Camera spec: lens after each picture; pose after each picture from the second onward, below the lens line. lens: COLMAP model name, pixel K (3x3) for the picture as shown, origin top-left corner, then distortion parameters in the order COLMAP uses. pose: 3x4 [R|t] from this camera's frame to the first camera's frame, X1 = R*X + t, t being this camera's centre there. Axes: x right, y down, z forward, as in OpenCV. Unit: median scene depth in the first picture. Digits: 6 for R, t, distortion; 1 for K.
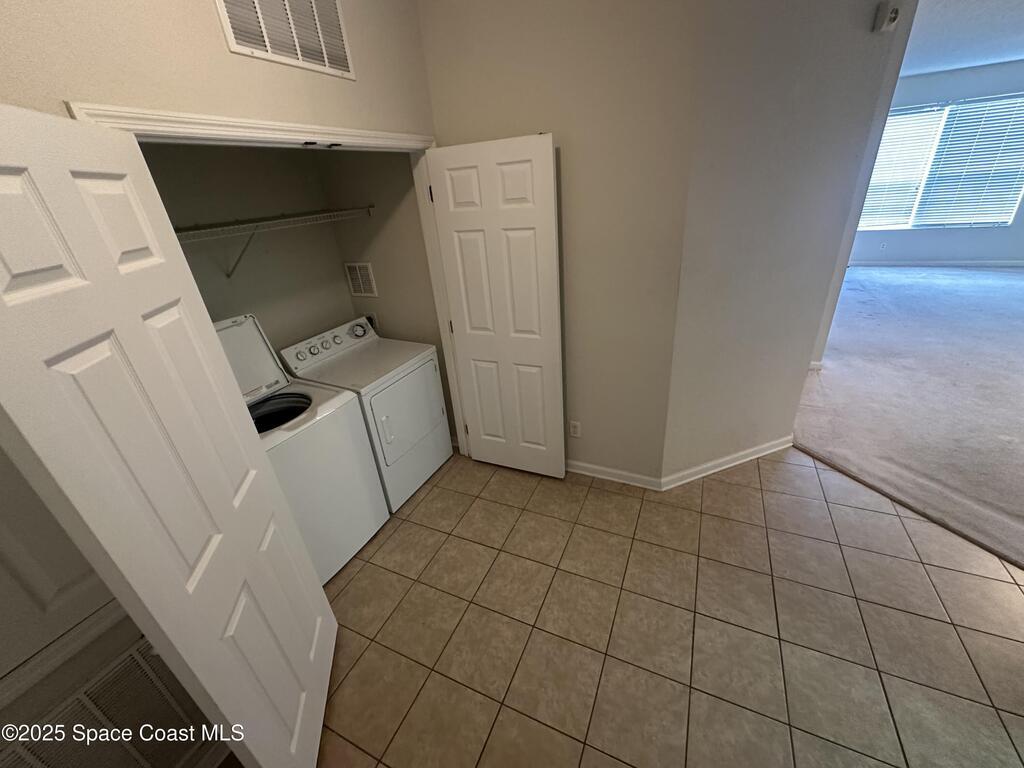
lens RADIAL K [[411.1, 0, 512.7], [0, 411.1, 384.4], [0, 0, 1]] dist [0.000333, -0.000062]
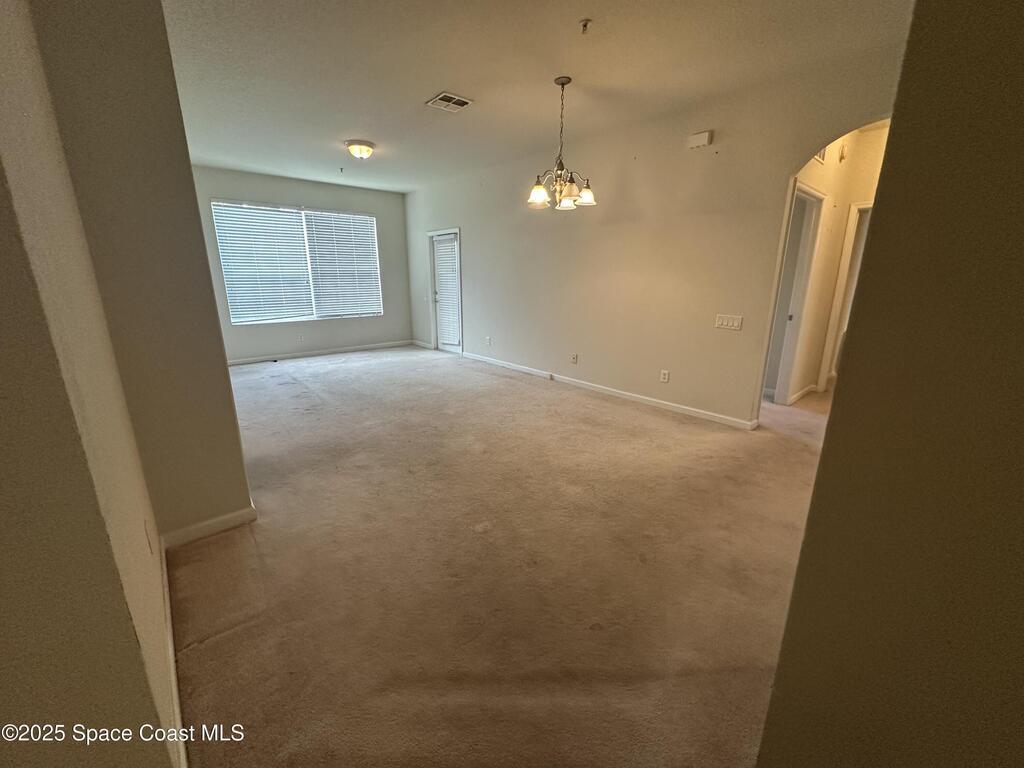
lens RADIAL K [[411.1, 0, 516.9], [0, 411.1, 384.4], [0, 0, 1]] dist [0.000333, -0.000062]
pose [[0.399187, -0.159319, 0.902921, 0.294344], [0.374452, 0.927244, -0.001937, -0.055324], [-0.836920, 0.338874, 0.429801, 0.269261]]
